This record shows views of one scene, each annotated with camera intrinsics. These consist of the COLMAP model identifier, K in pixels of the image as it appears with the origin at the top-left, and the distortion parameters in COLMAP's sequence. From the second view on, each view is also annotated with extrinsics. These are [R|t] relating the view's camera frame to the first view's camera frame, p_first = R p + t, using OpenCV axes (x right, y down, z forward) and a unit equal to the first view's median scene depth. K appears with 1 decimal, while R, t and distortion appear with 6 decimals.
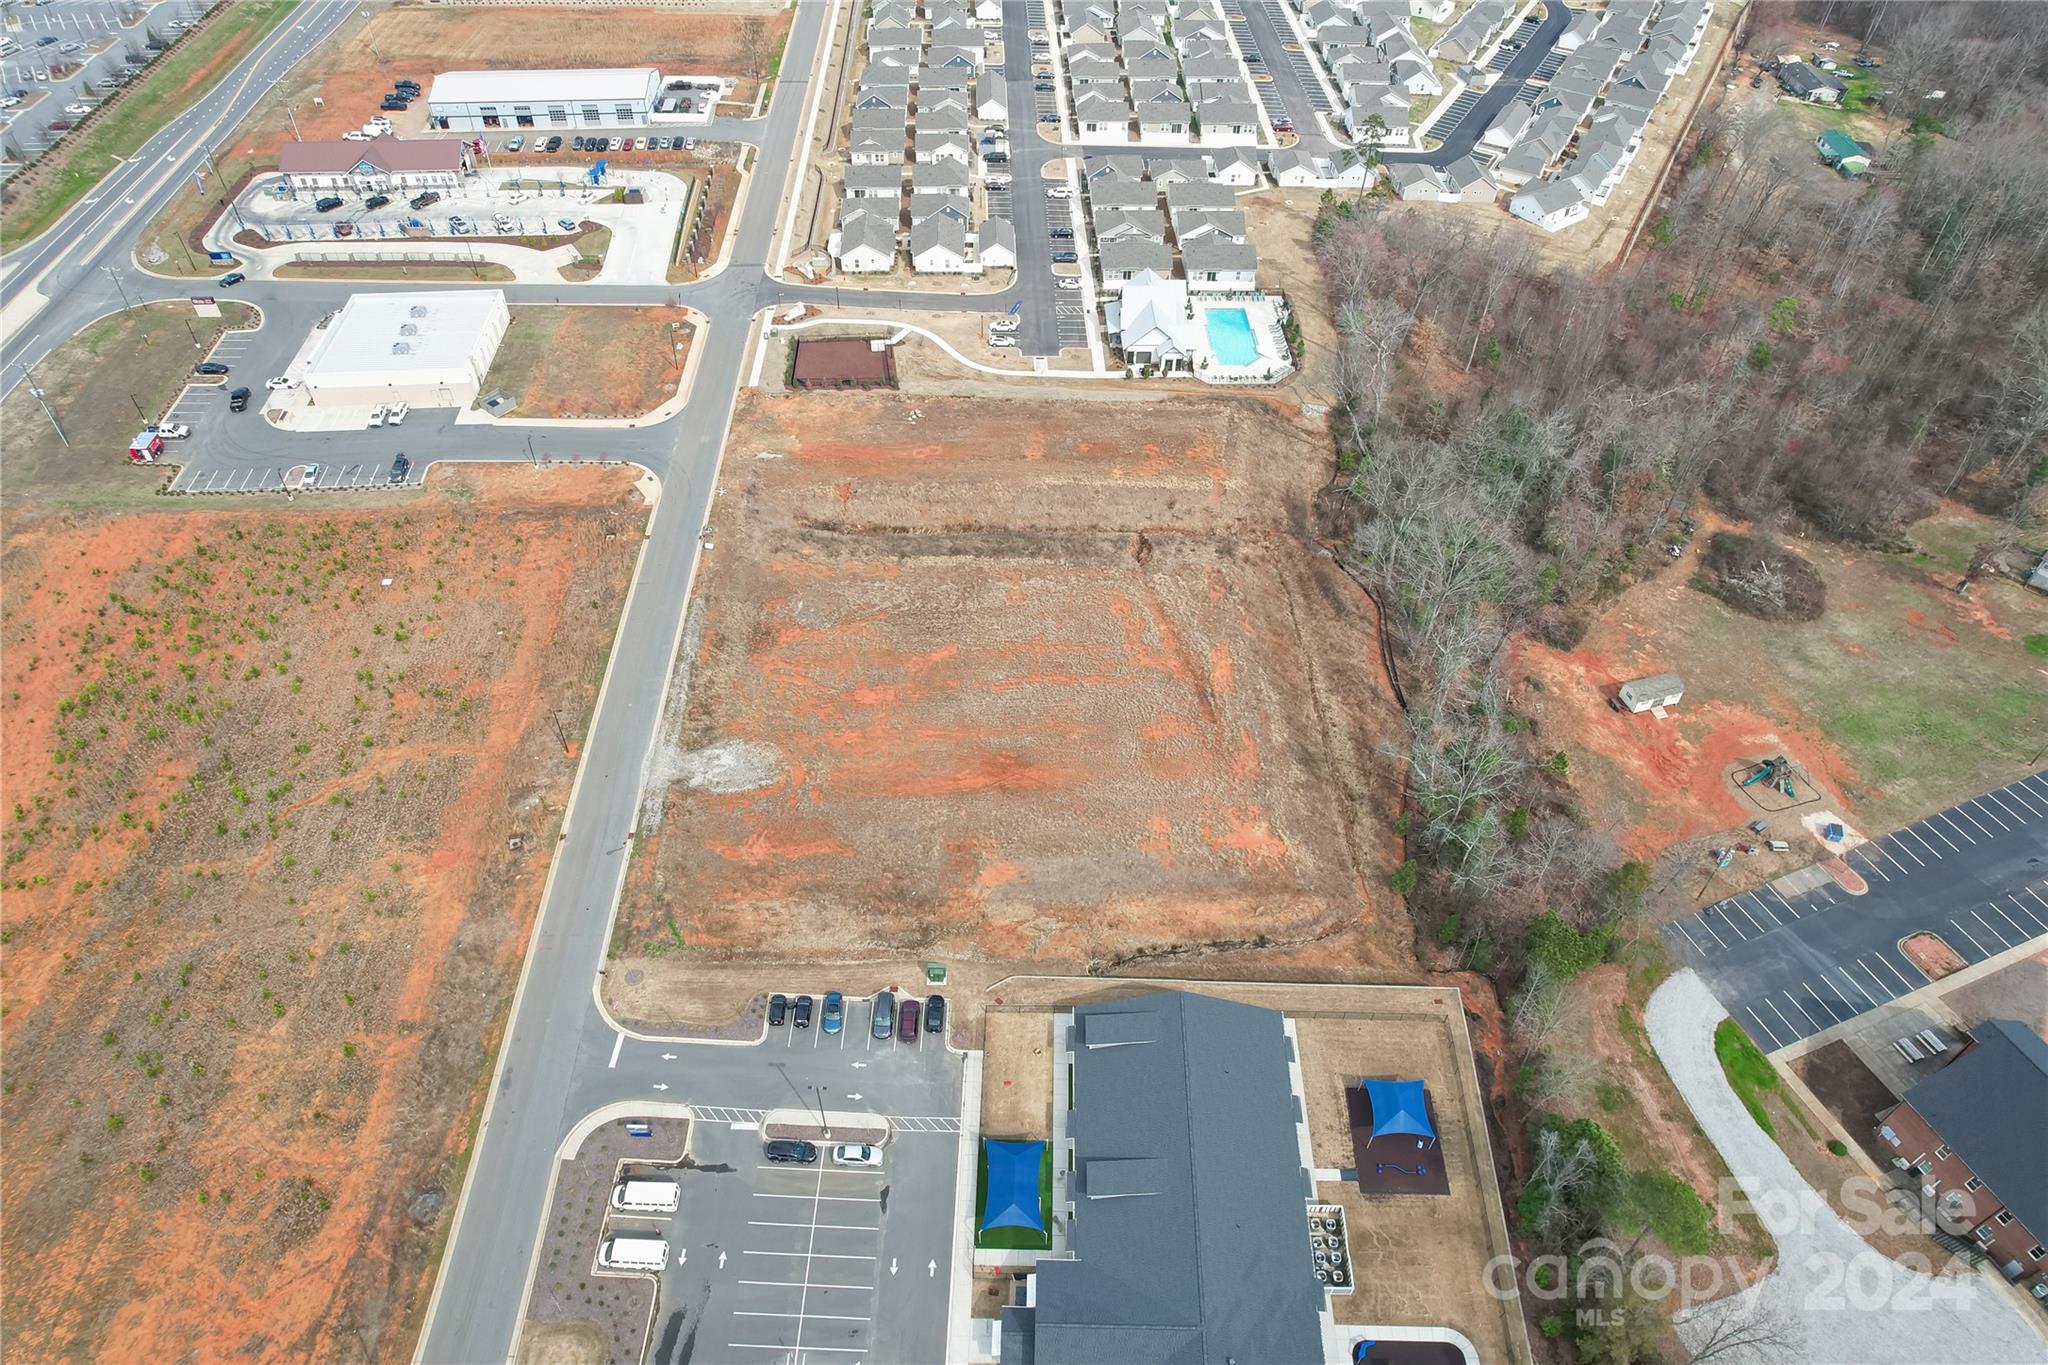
lens RADIAL K [[1311.0, 0, 1028.3], [0, 1311.0, 678.5], [0, 0, 1]] dist [-0.081513, 0.071827]
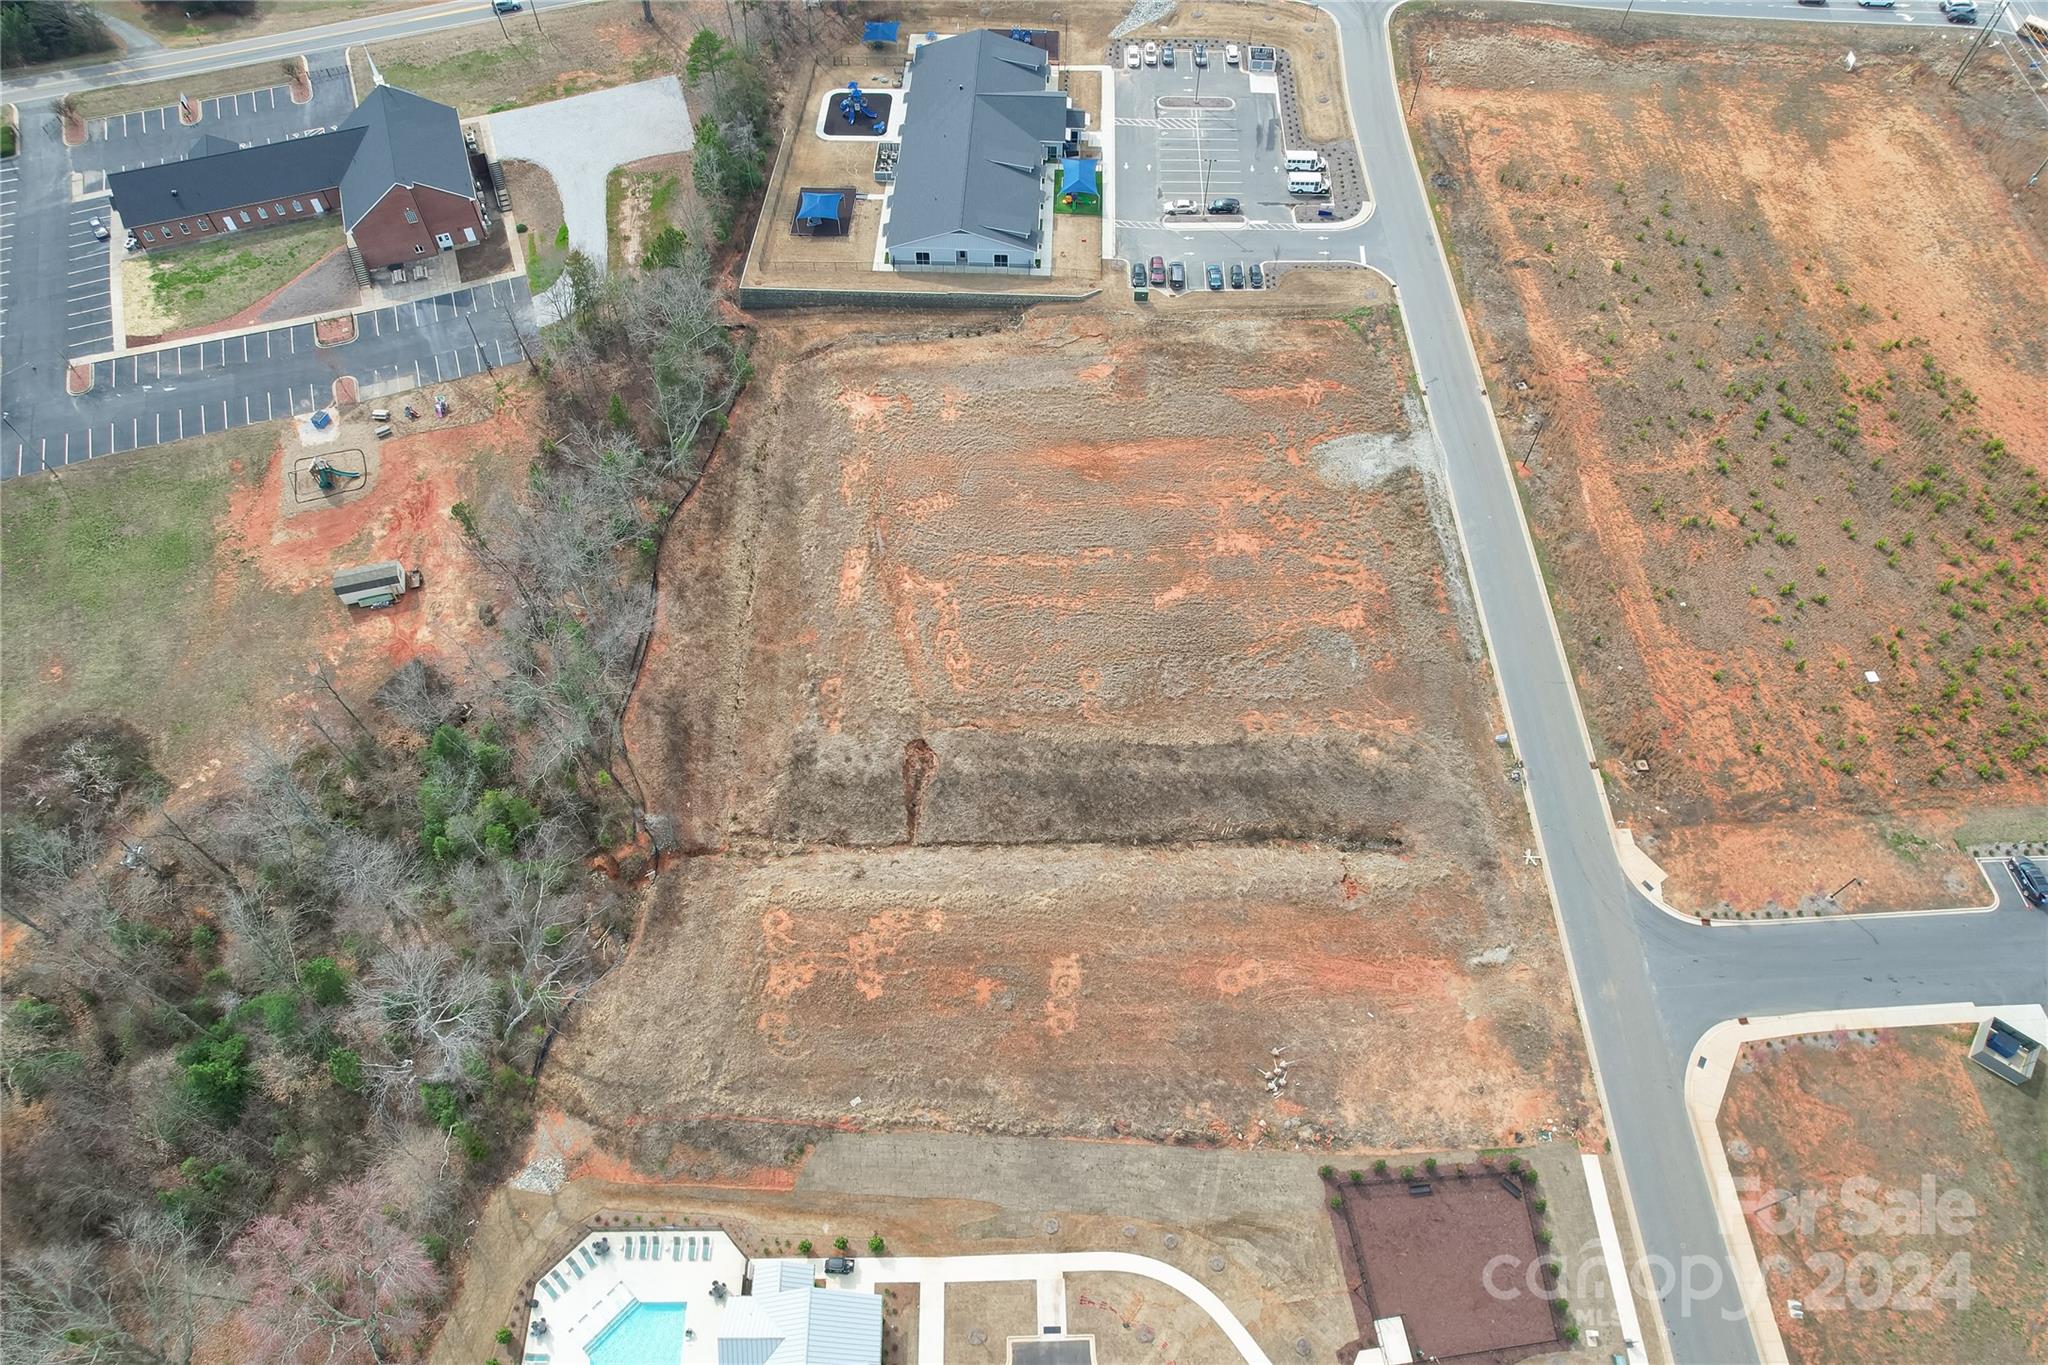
lens RADIAL K [[1311.0, 0, 1028.3], [0, 1311.0, 678.5], [0, 0, 1]] dist [-0.081513, 0.071827]
pose [[-0.999687, -0.022323, -0.011261, 0.035063], [-0.006705, -0.194547, 0.980870, -0.816493], [-0.024086, 0.980639, 0.194336, 0.821564]]
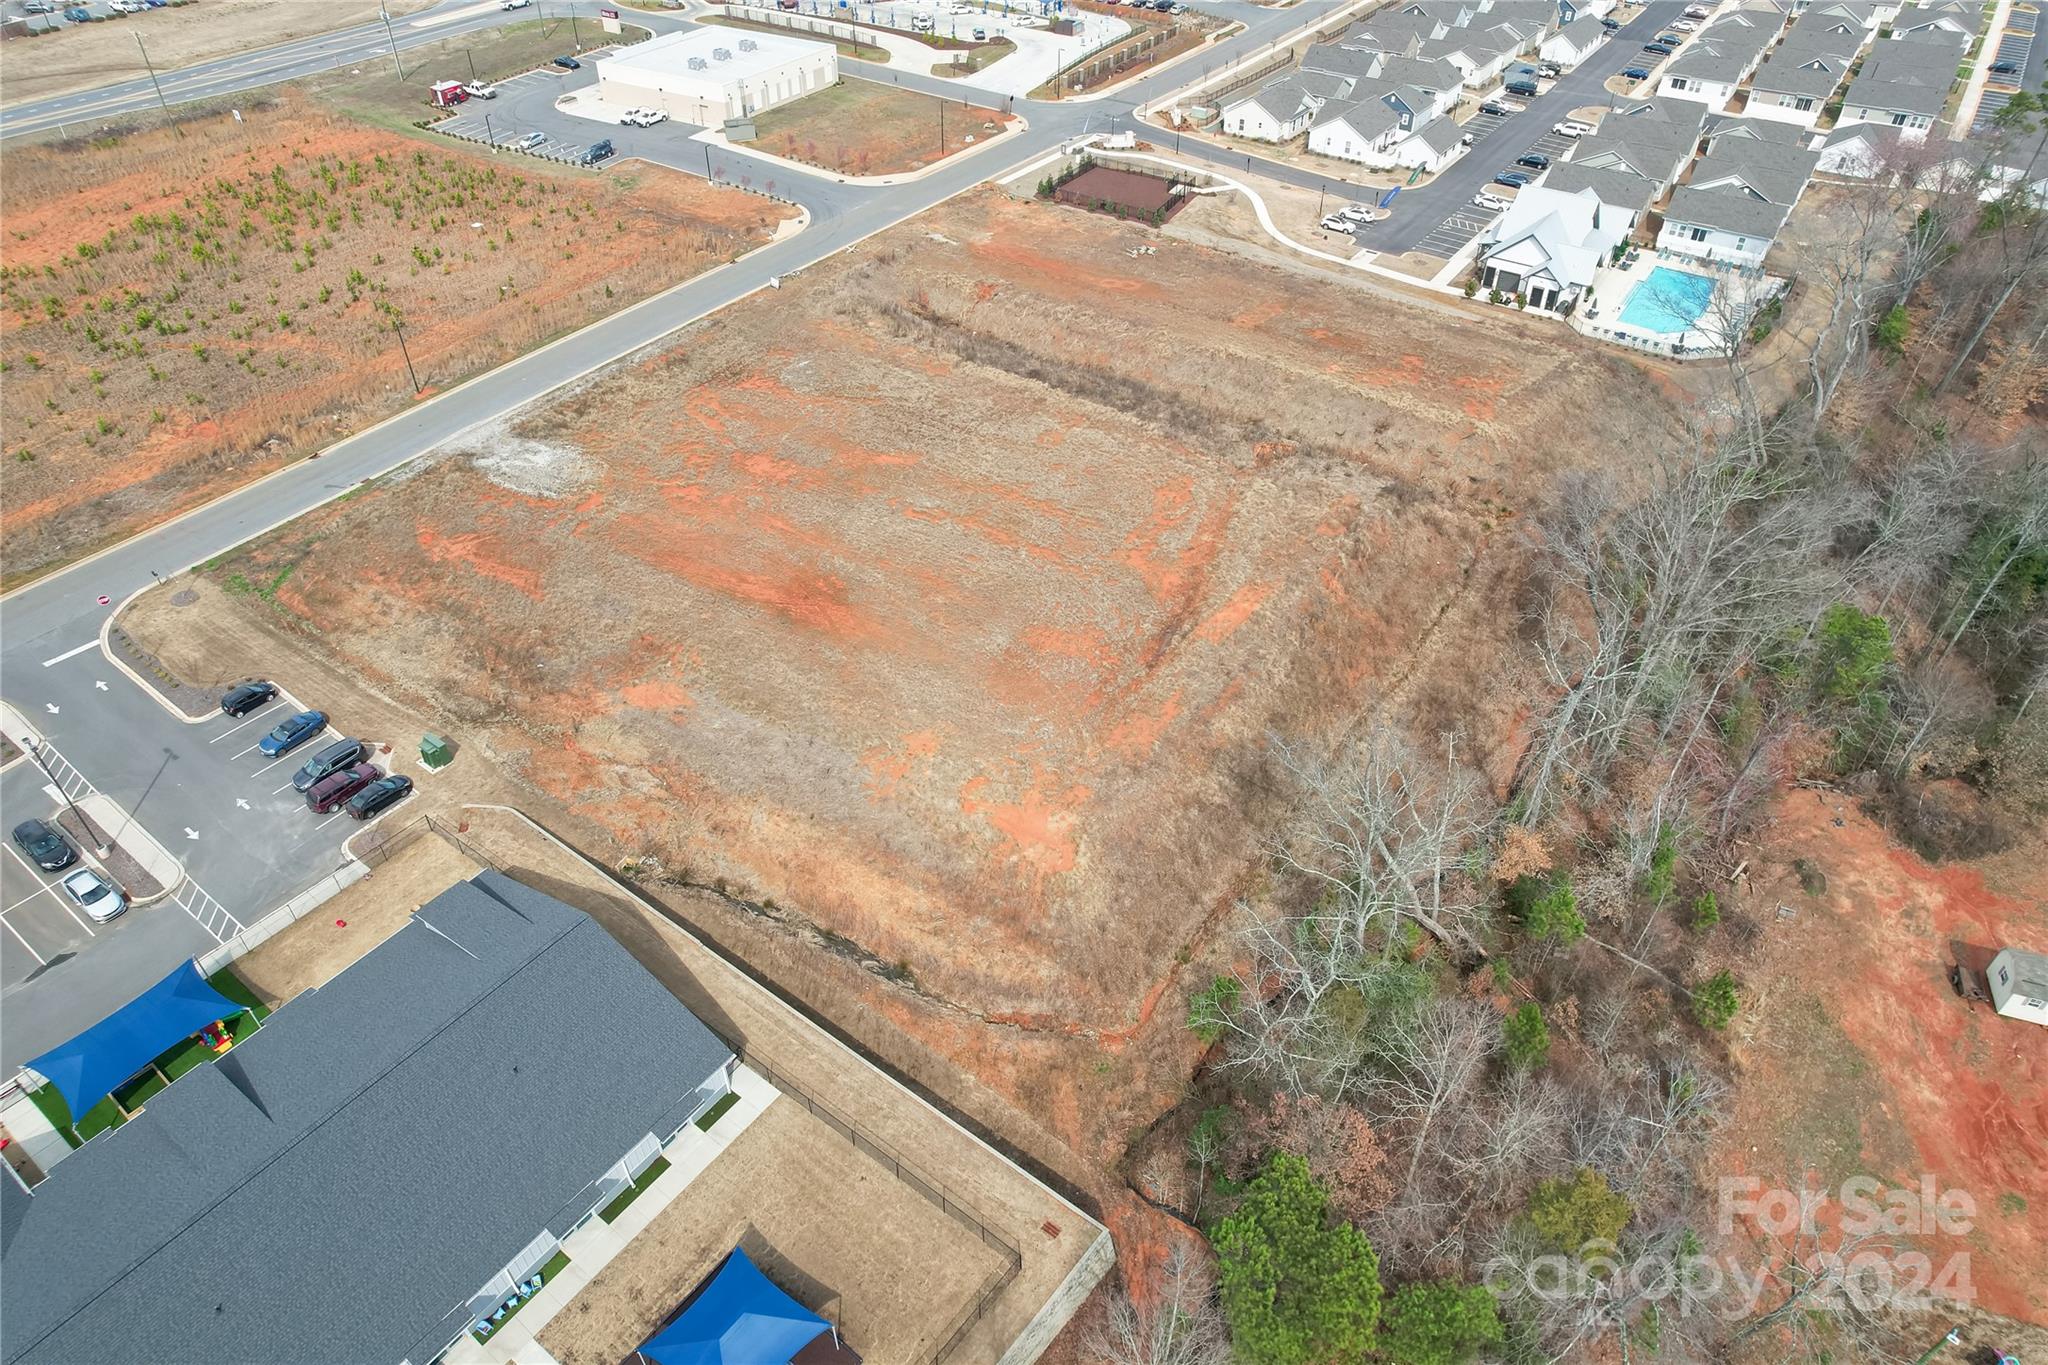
lens RADIAL K [[1311.0, 0, 1028.3], [0, 1311.0, 678.5], [0, 0, 1]] dist [-0.081513, 0.071827]
pose [[0.812742, 0.364034, -0.454894, 0.325866], [-0.405227, 0.914184, 0.007581, 0.049845], [0.418617, 0.178174, 0.890513, 0.399050]]
